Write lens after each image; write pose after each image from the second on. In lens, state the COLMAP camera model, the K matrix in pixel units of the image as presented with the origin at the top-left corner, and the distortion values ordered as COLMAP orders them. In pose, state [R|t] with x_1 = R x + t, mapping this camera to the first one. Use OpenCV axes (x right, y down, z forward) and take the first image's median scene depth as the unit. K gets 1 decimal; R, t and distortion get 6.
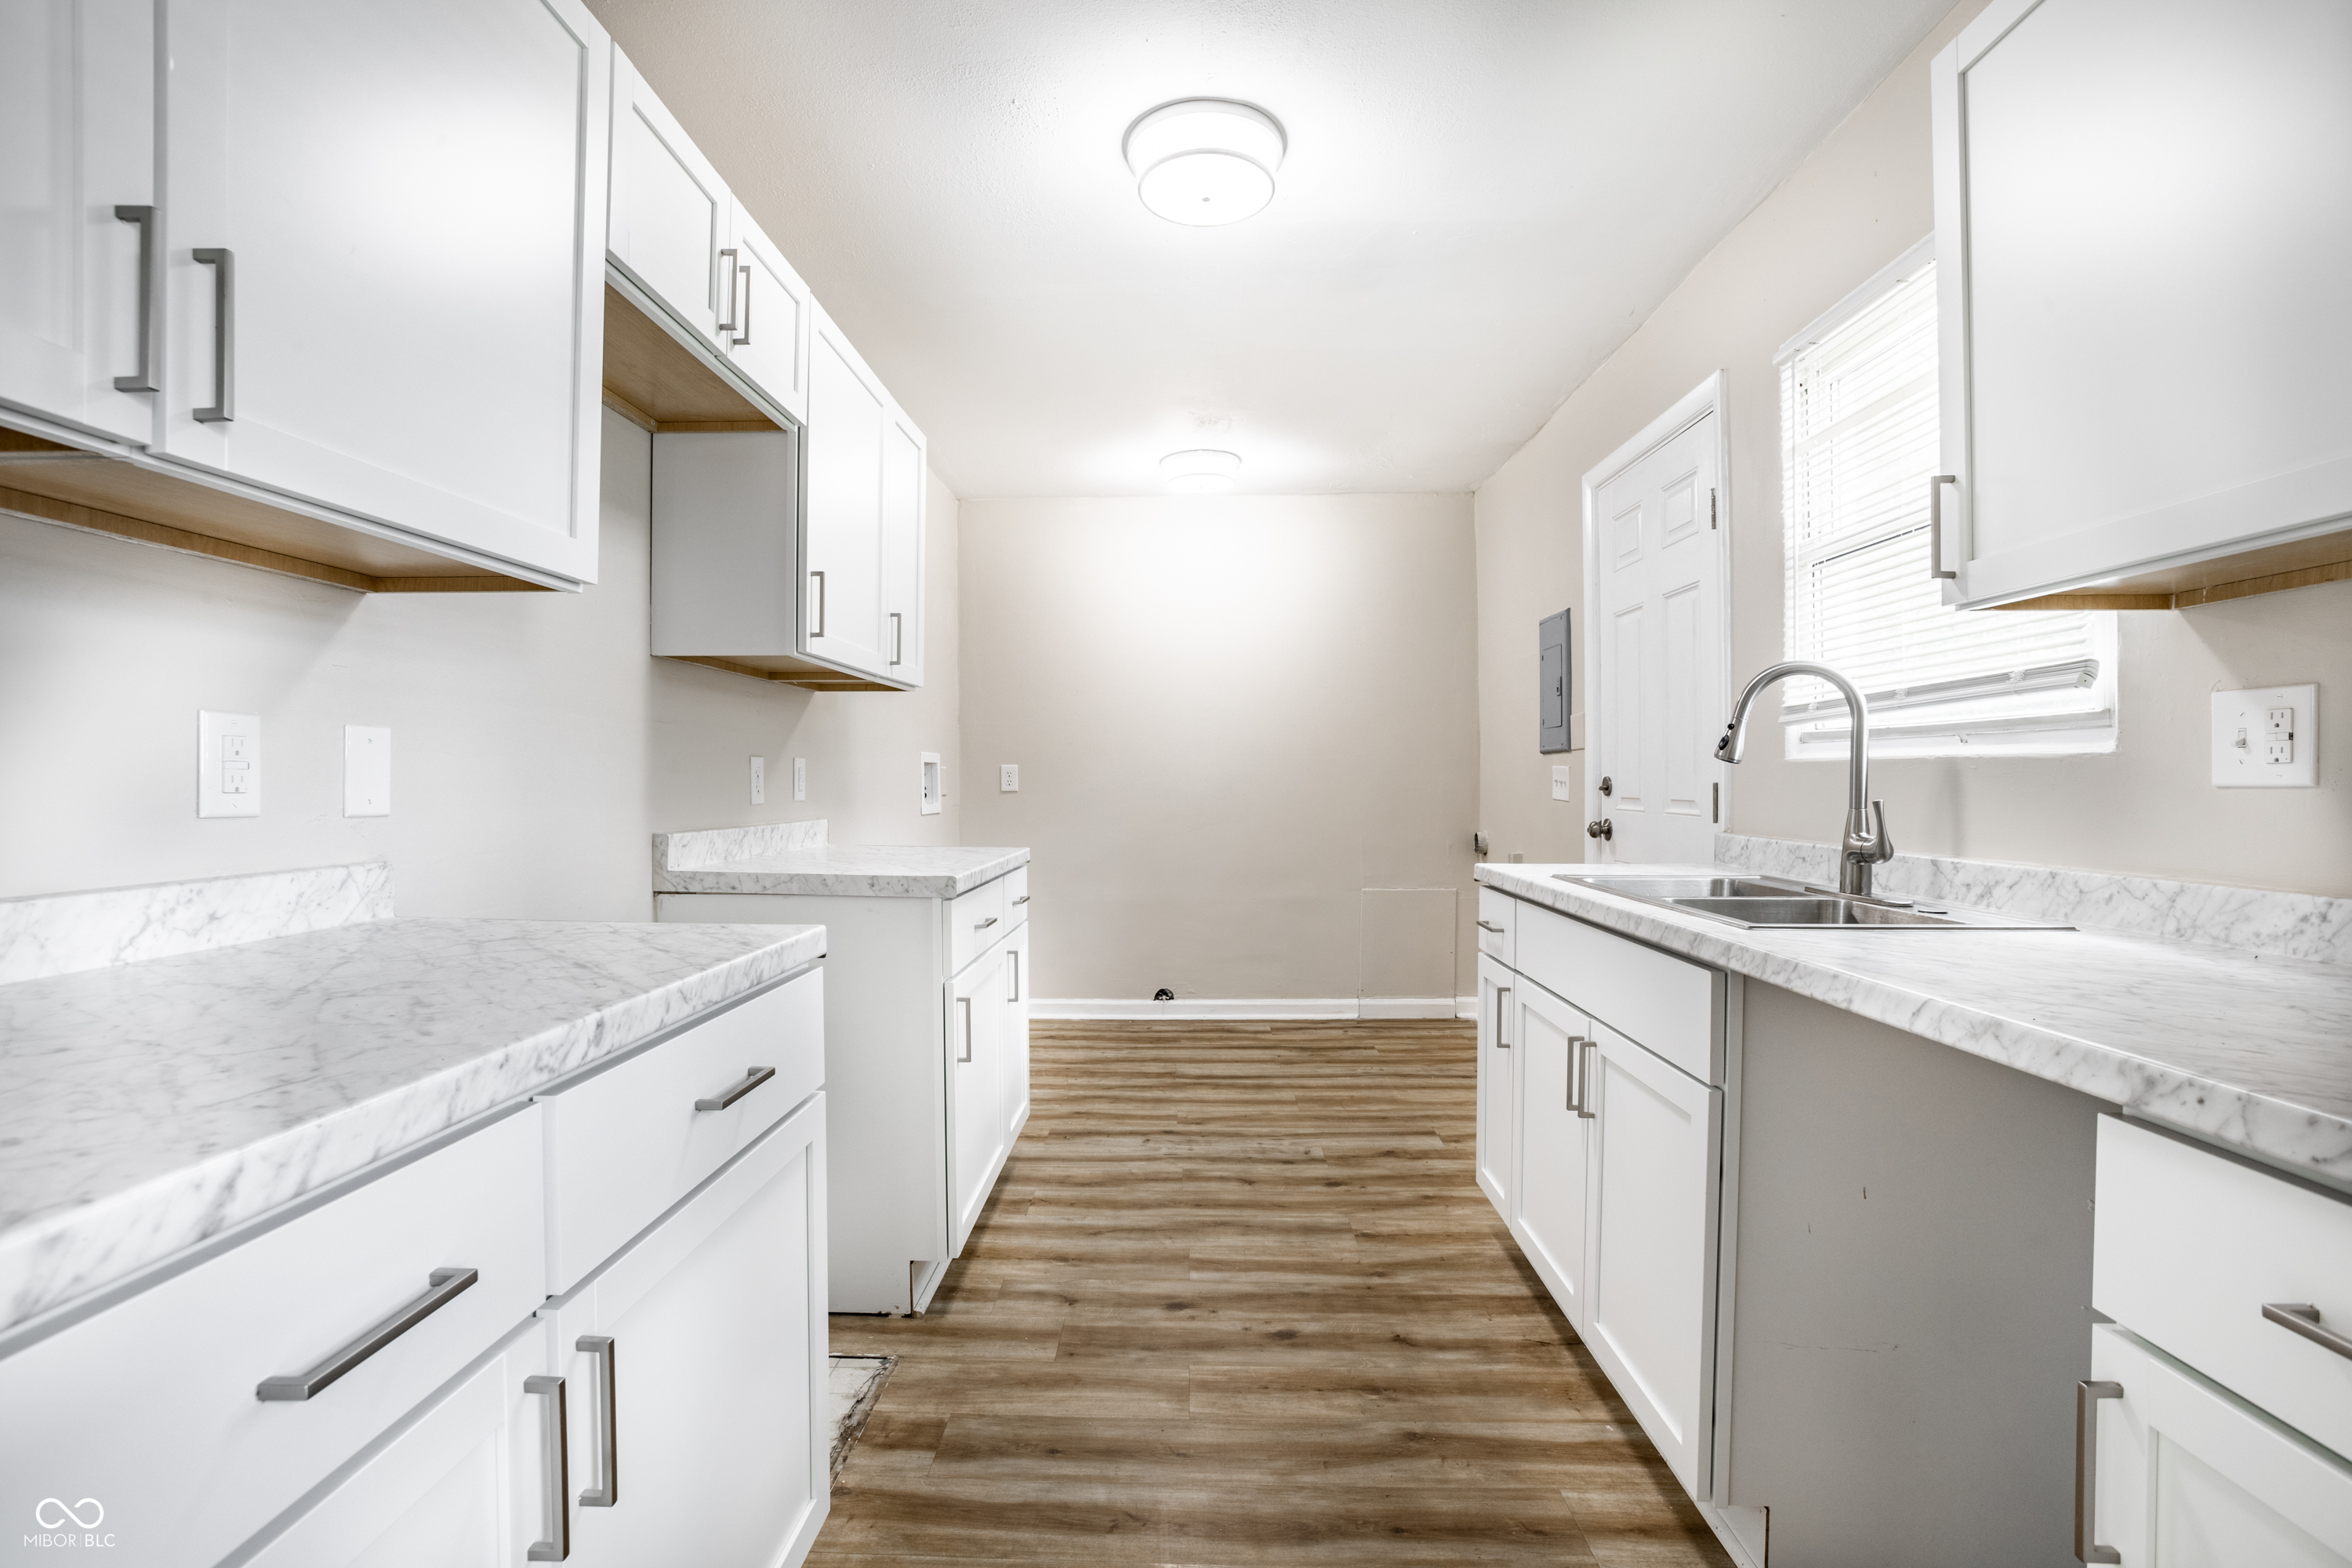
lens RADIAL K [[1068.2, 0, 1166.2], [0, 1068.2, 789.0], [0, 0, 1]] dist [-0.071209, 0.027191]
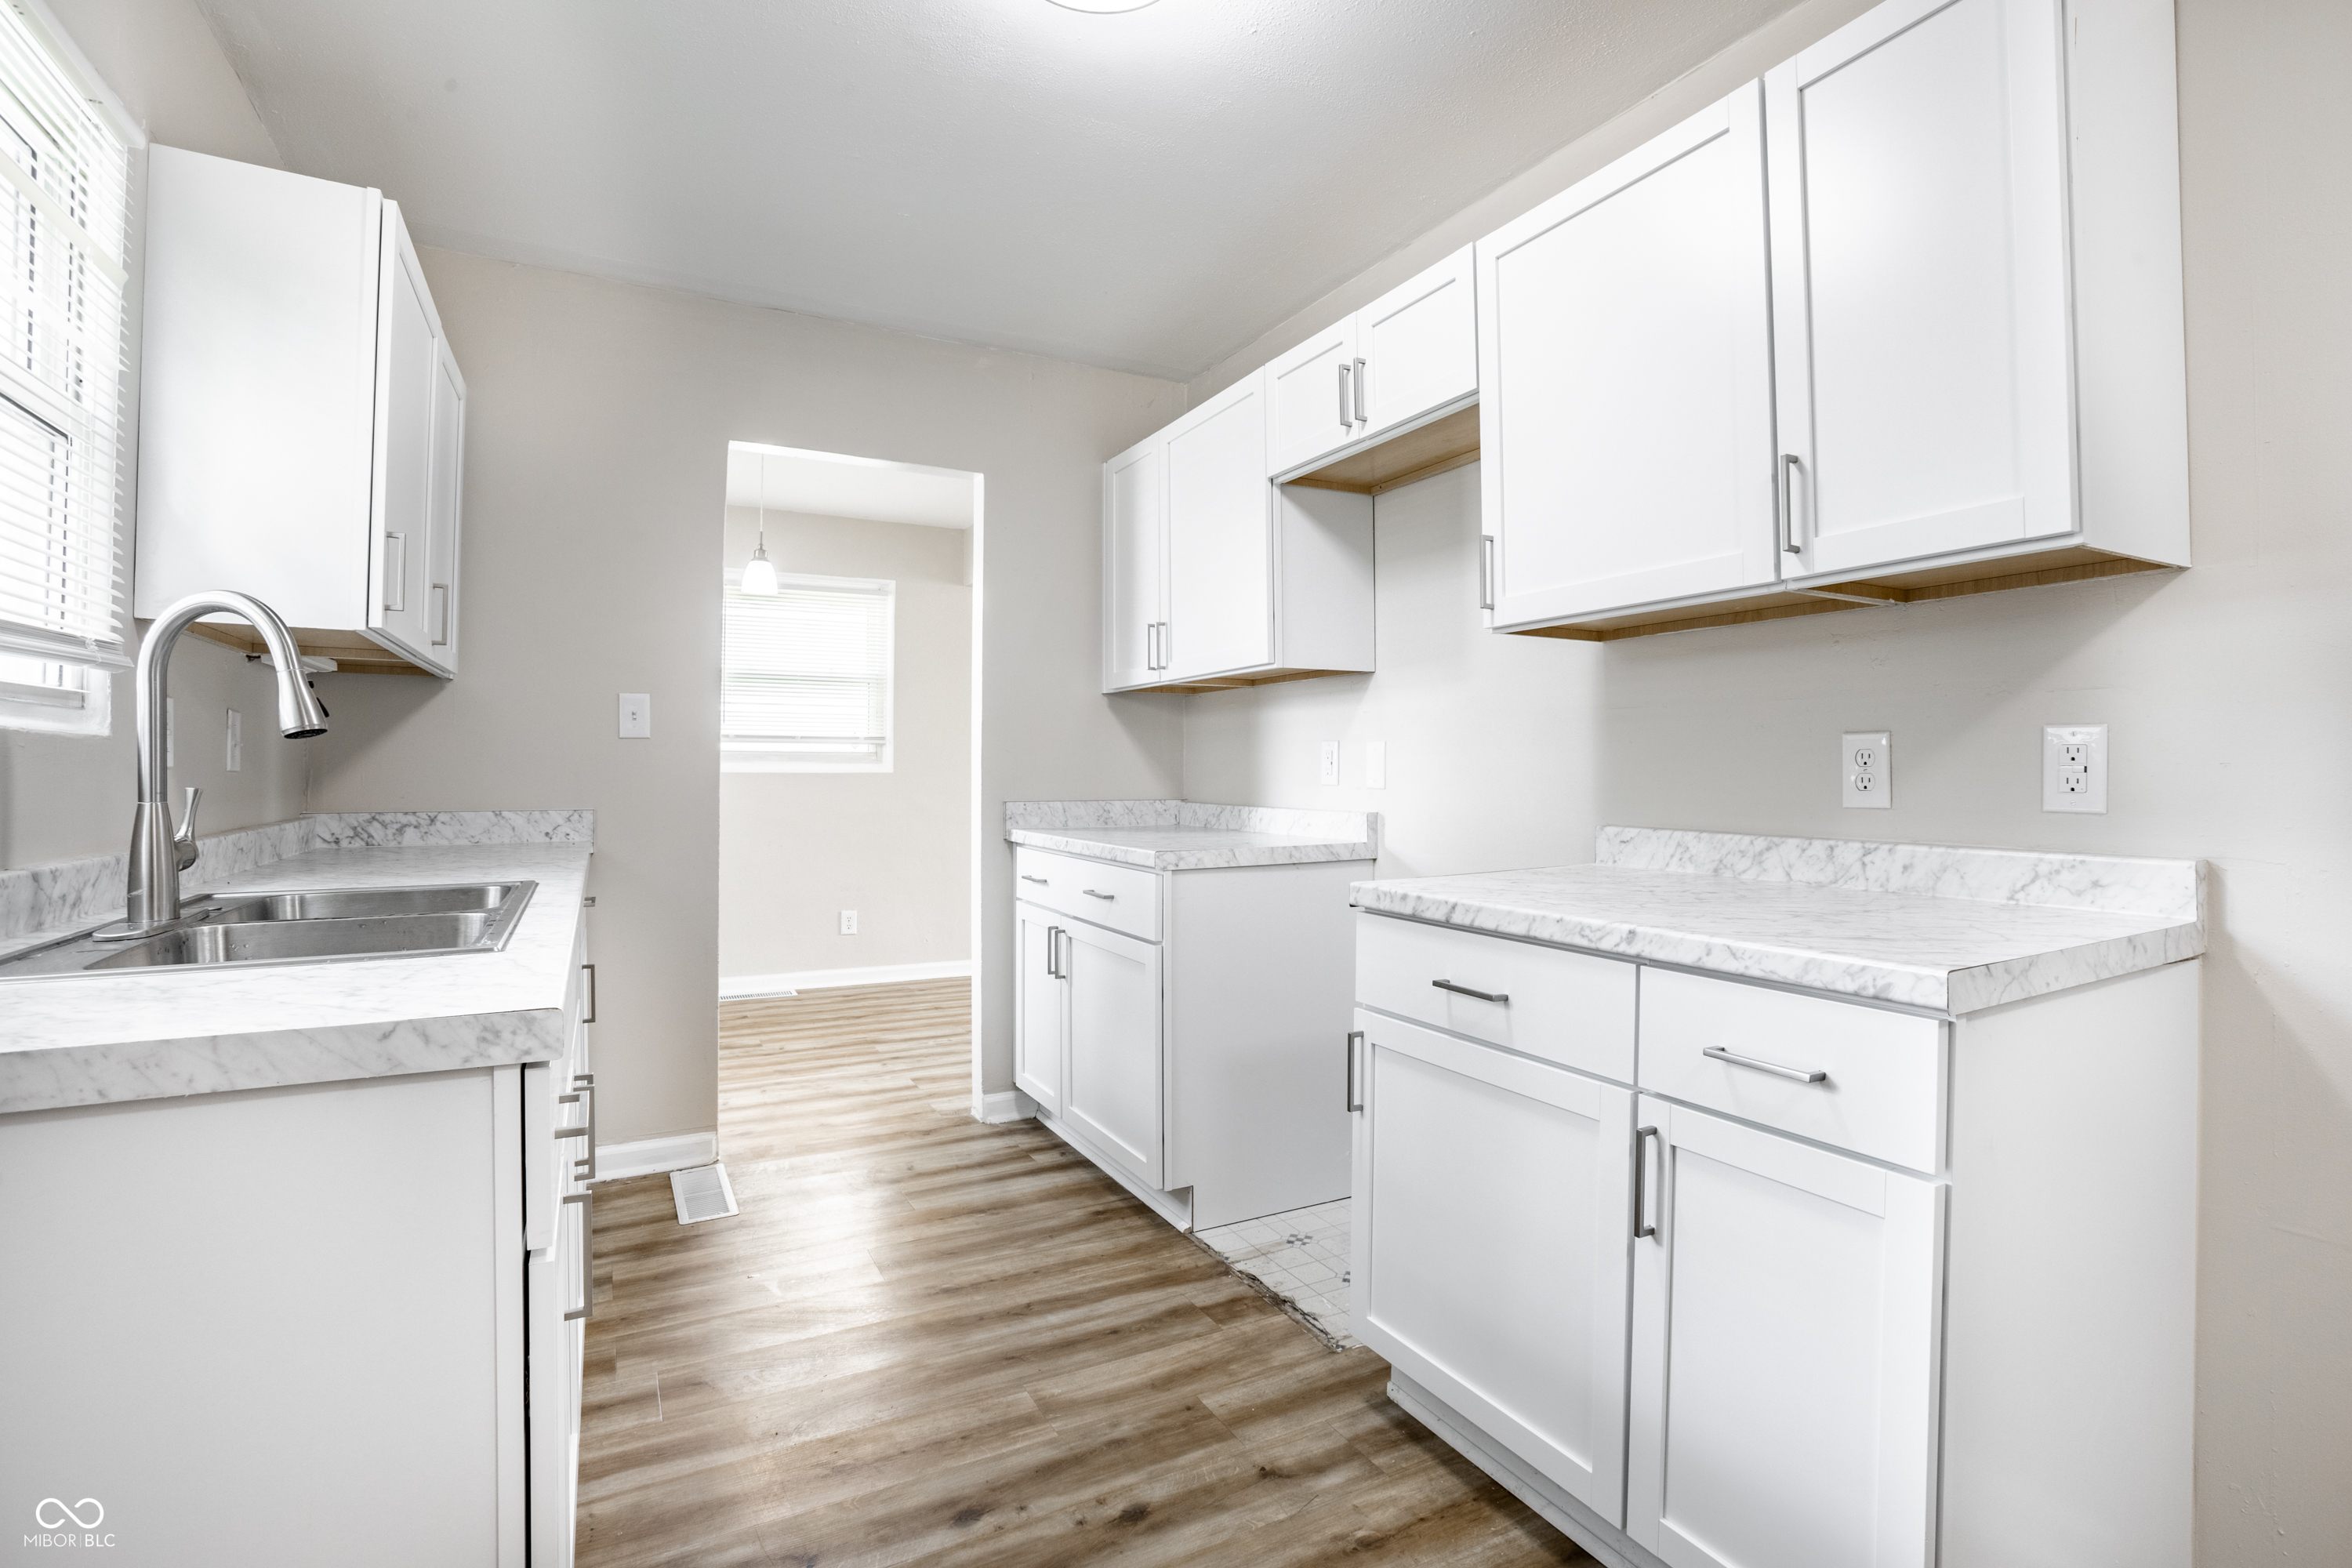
lens RADIAL K [[1123.9, 0, 1211.2], [0, 1123.9, 769.5], [0, 0, 1]] dist [-0.084428, 0.033288]
pose [[-0.862670, -0.004498, -0.505747, 0.346849], [-0.007958, 0.999957, 0.004680, -0.010791], [0.505705, 0.008062, -0.862669, 1.702432]]
